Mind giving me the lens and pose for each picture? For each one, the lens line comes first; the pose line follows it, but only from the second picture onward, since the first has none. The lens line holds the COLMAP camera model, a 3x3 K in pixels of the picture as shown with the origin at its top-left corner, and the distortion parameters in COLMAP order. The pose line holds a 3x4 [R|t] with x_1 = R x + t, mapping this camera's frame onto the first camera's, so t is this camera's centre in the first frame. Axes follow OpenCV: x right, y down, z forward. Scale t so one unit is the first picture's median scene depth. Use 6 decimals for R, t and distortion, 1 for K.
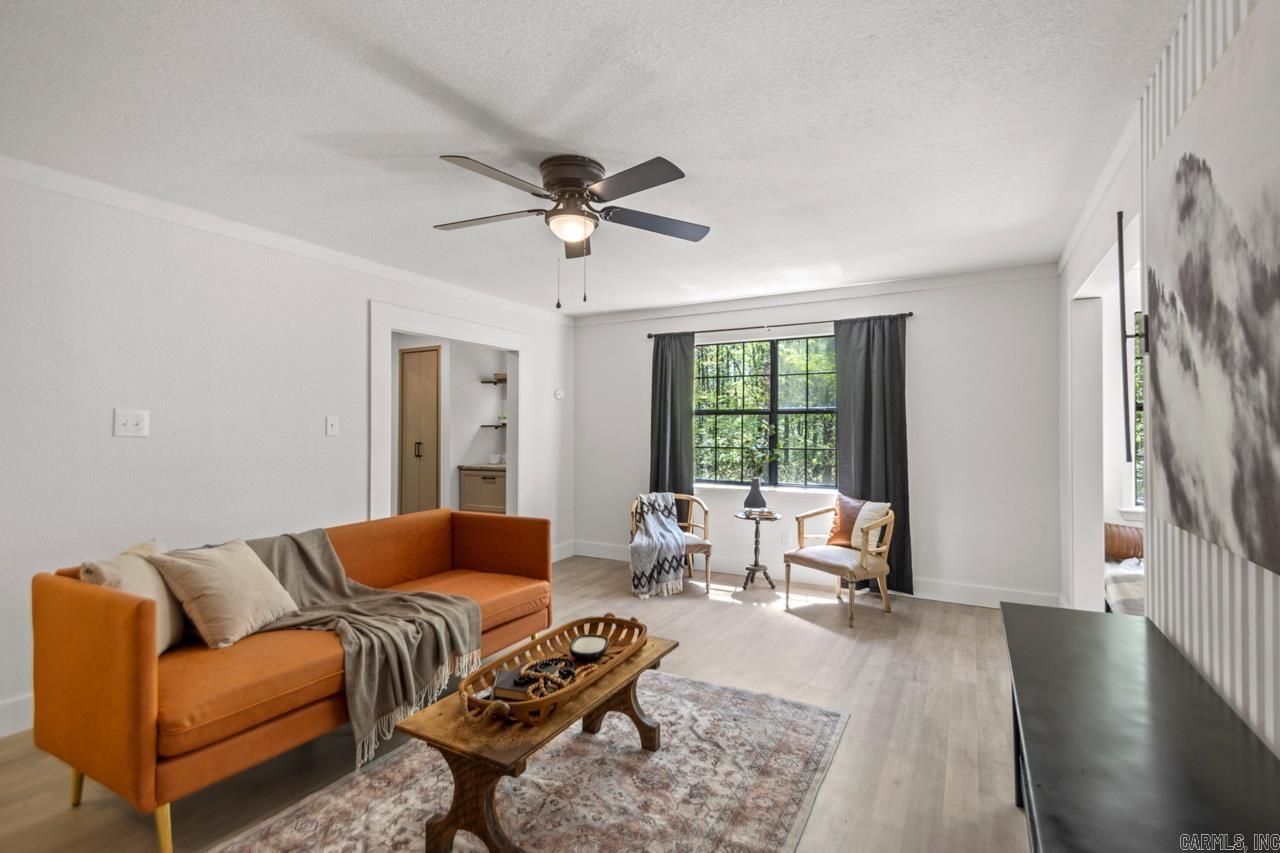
lens RADIAL K [[587.3, 0, 649.9], [0, 587.3, 422.5], [0, 0, 1]] dist [0.029899, -0.016890]
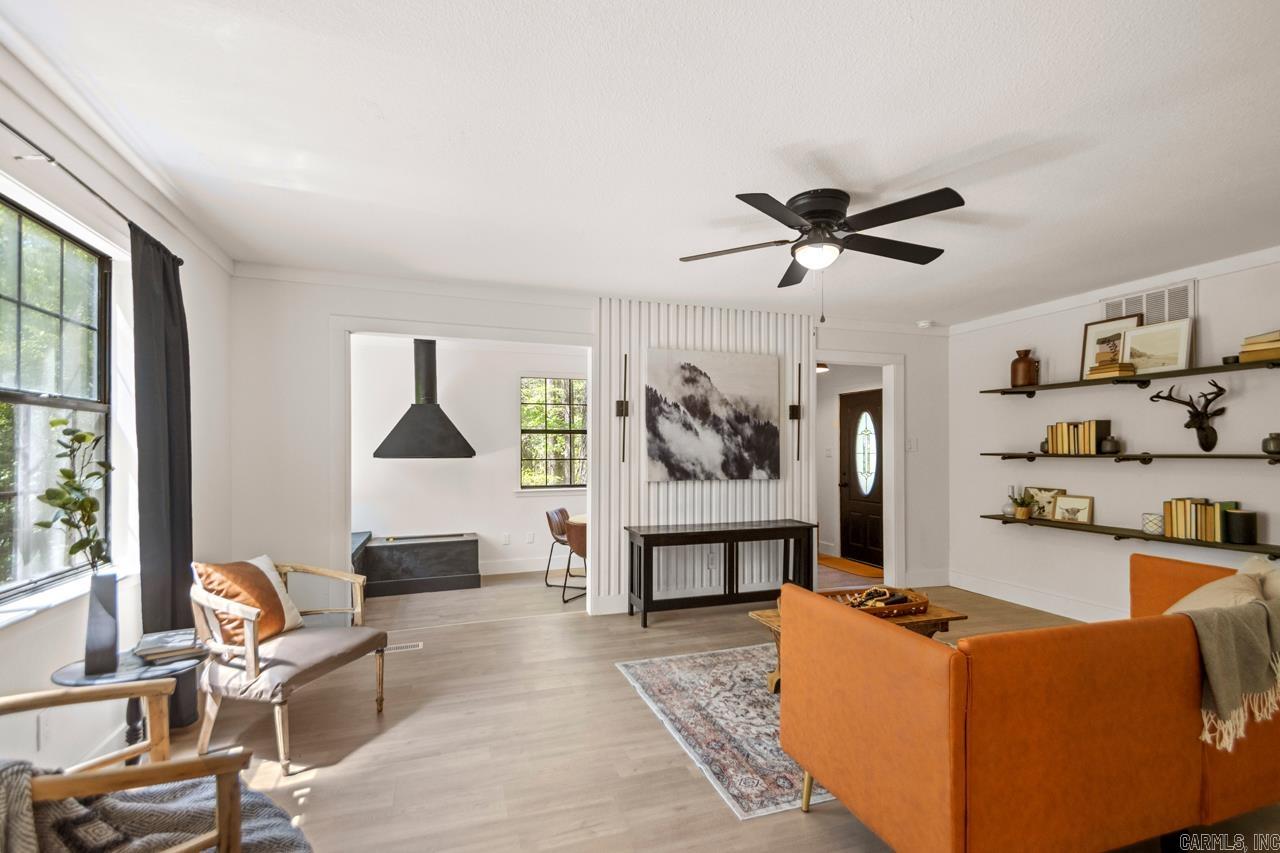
lens RADIAL K [[587.3, 0, 641.6], [0, 587.3, 449.7], [0, 0, 1]] dist [0.029899, -0.016890]
pose [[-0.731305, 0.000171, 0.682051, -0.687465], [-0.011246, 0.999861, -0.012309, 0.037902], [-0.681958, -0.016672, -0.731201, 2.217800]]
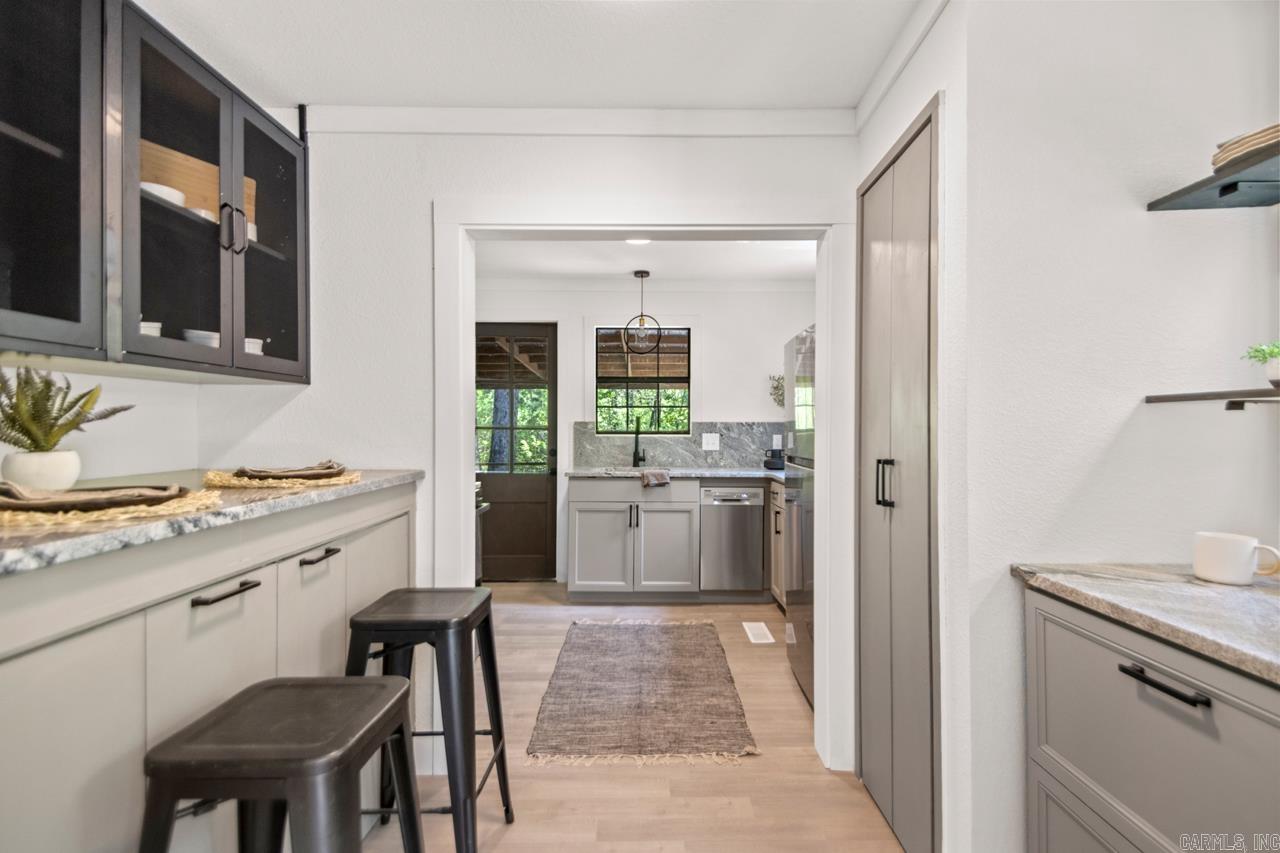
lens RADIAL K [[587.3, 0, 649.7], [0, 587.3, 423.3], [0, 0, 1]] dist [0.029899, -0.016890]
pose [[0.480212, -0.003553, -0.877145, -0.472533], [0.009933, 0.999950, 0.001388, 0.037223], [0.877096, -0.009379, 0.480223, 1.947303]]
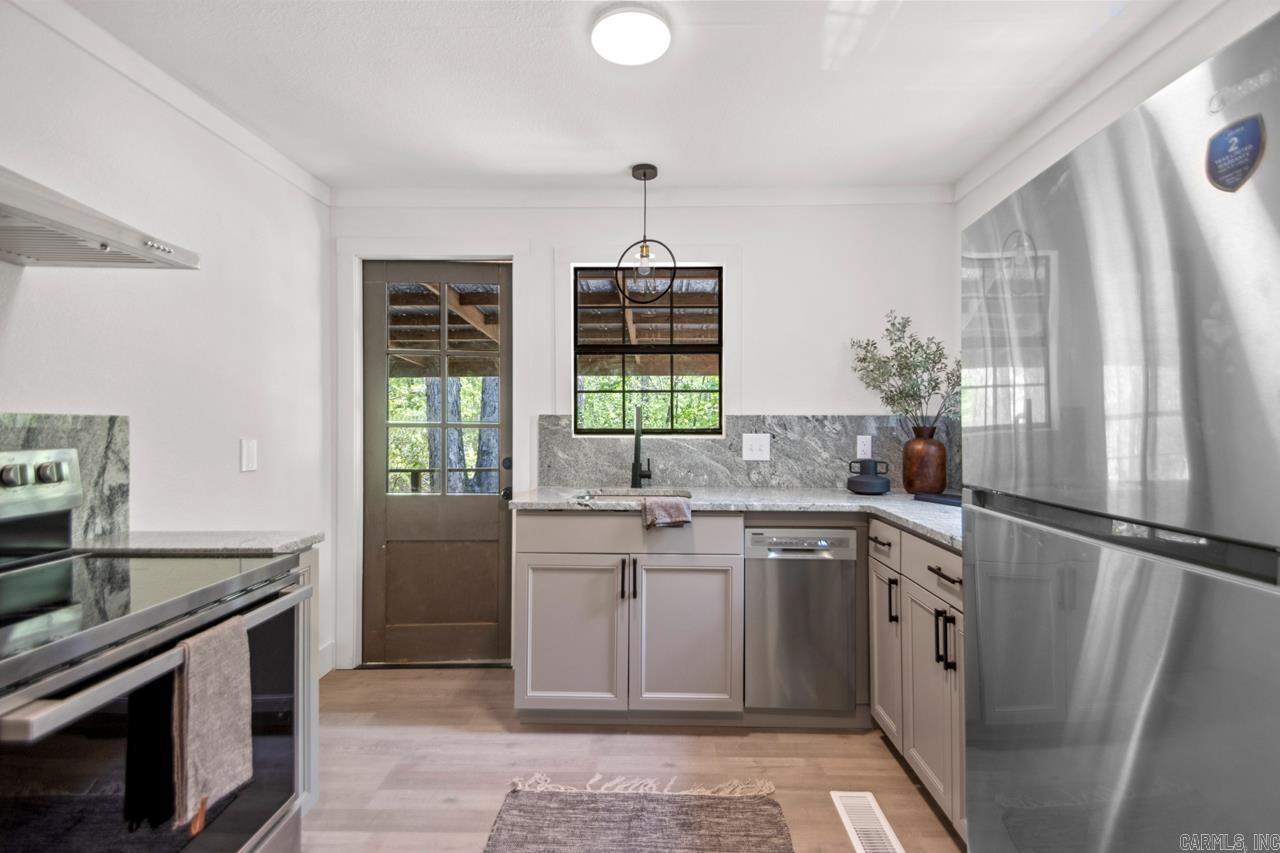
lens RADIAL K [[587.3, 0, 650.4], [0, 587.3, 424.9], [0, 0, 1]] dist [0.029899, -0.016890]
pose [[0.456567, 0.003090, -0.889684, -1.134803], [0.011745, 0.999886, 0.009500, 0.044151], [0.889611, -0.014787, 0.456479, 2.329807]]
